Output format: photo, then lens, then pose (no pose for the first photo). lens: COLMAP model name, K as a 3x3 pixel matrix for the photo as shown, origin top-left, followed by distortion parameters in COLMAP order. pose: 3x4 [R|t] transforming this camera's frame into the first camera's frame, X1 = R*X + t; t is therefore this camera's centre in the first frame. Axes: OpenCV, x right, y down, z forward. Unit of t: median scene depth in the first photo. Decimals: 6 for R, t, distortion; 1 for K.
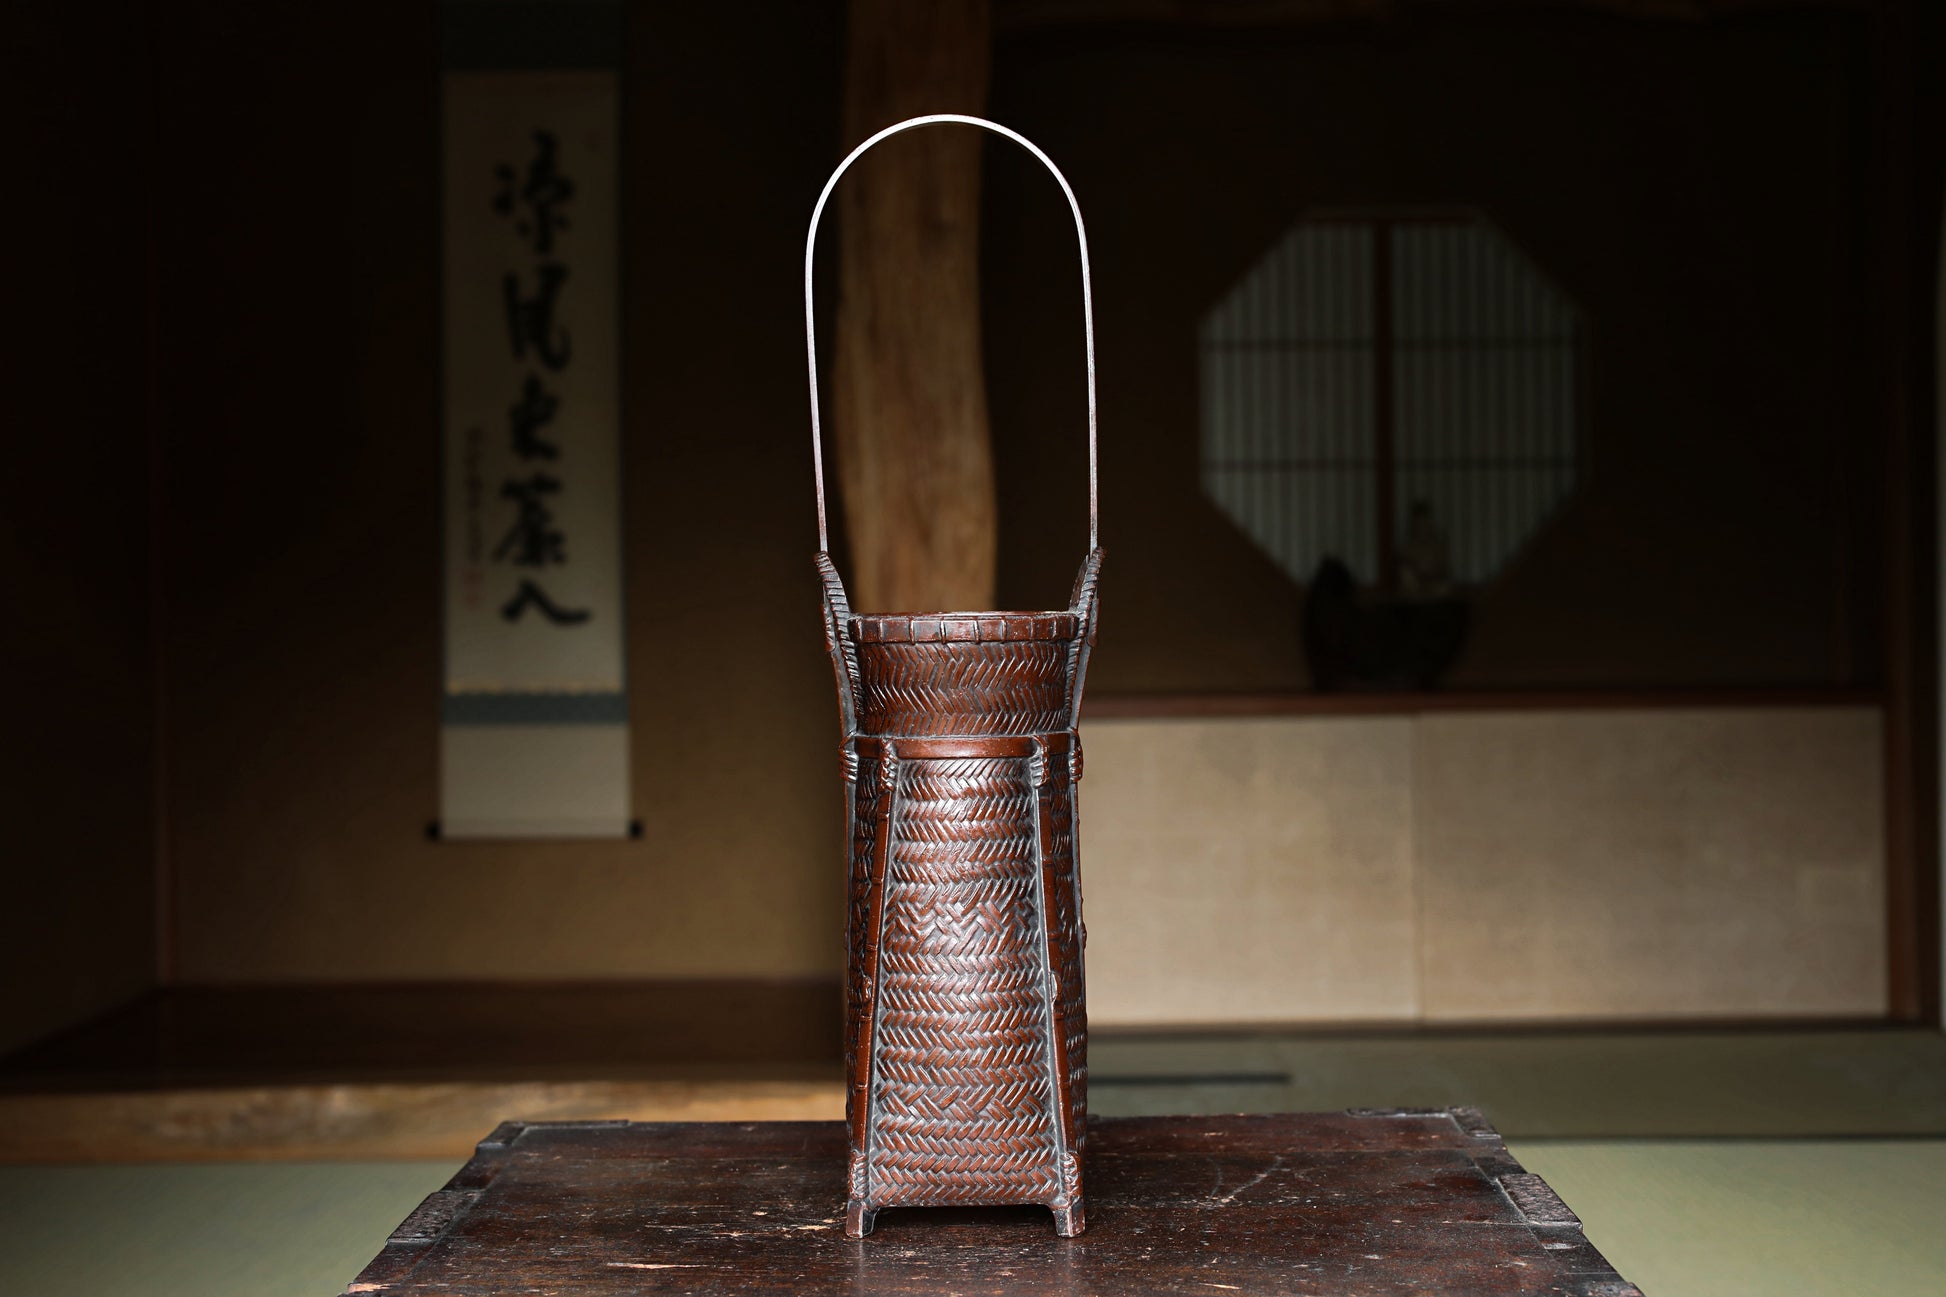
lens RADIAL K [[2881.6, 0, 973.0], [0, 2881.6, 648.5], [0, 0, 1]] dist [0.006990, -0.030629]
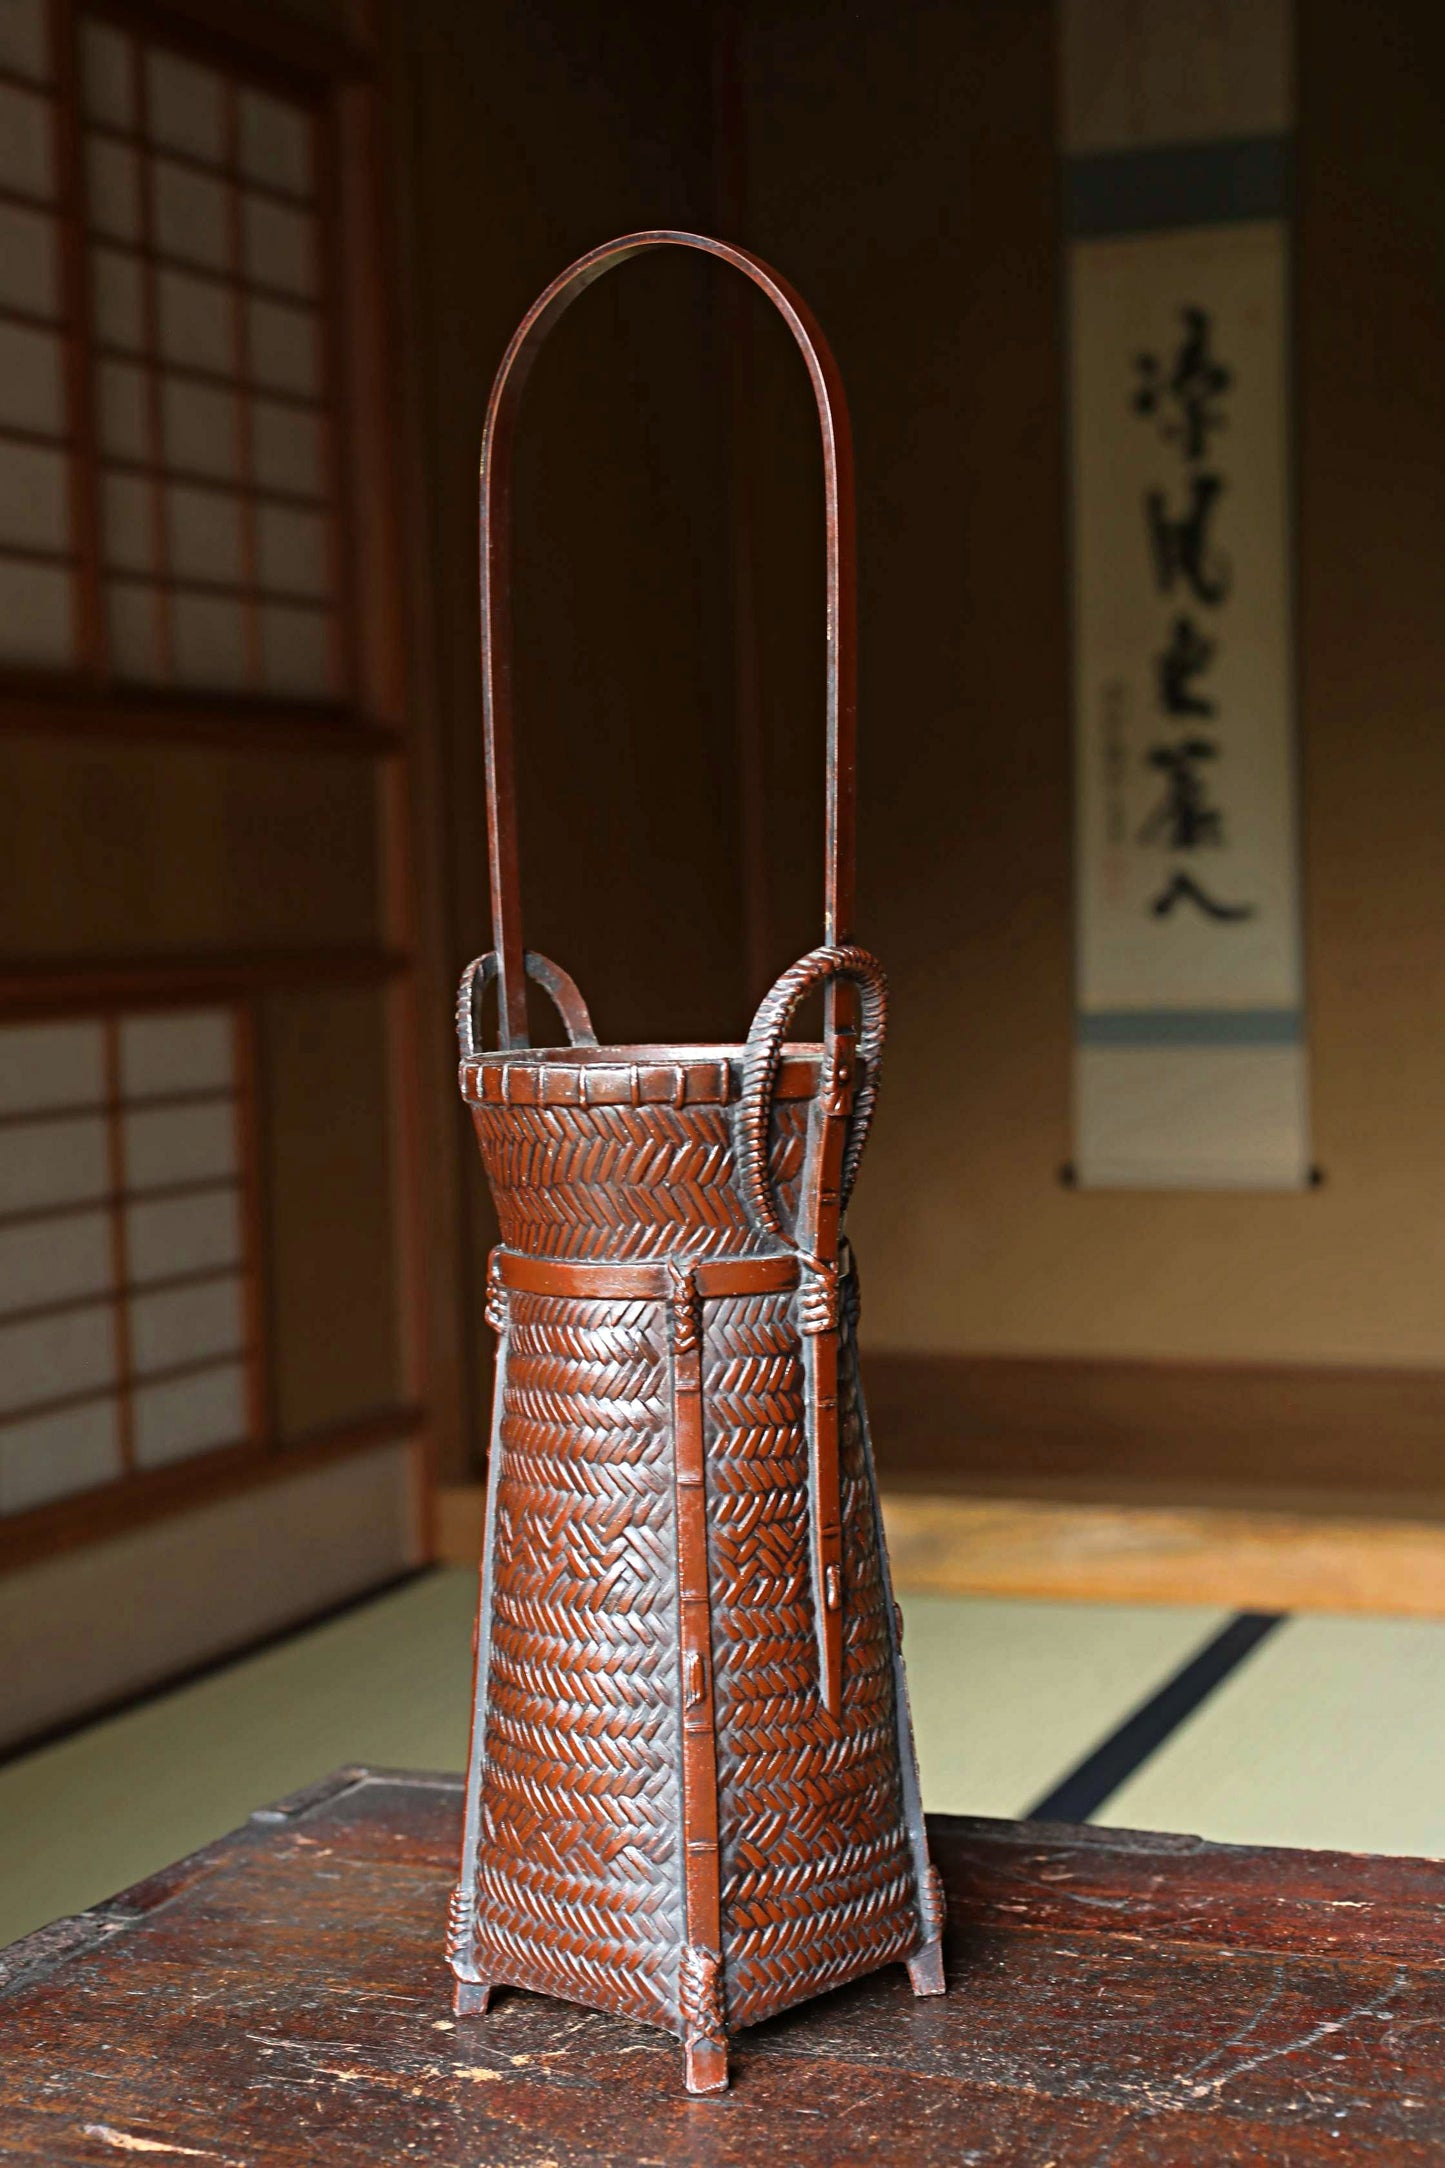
lens RADIAL K [[3210.3, 0, 722.5], [0, 3210.3, 1084.0], [0, 0, 1]] dist [0.006990, -0.030629]
pose [[0.926467, 0.003081, -0.376365, 0.082600], [0.016840, 0.998626, 0.049629, -0.012735], [0.376000, -0.052317, 0.925141, 0.139647]]
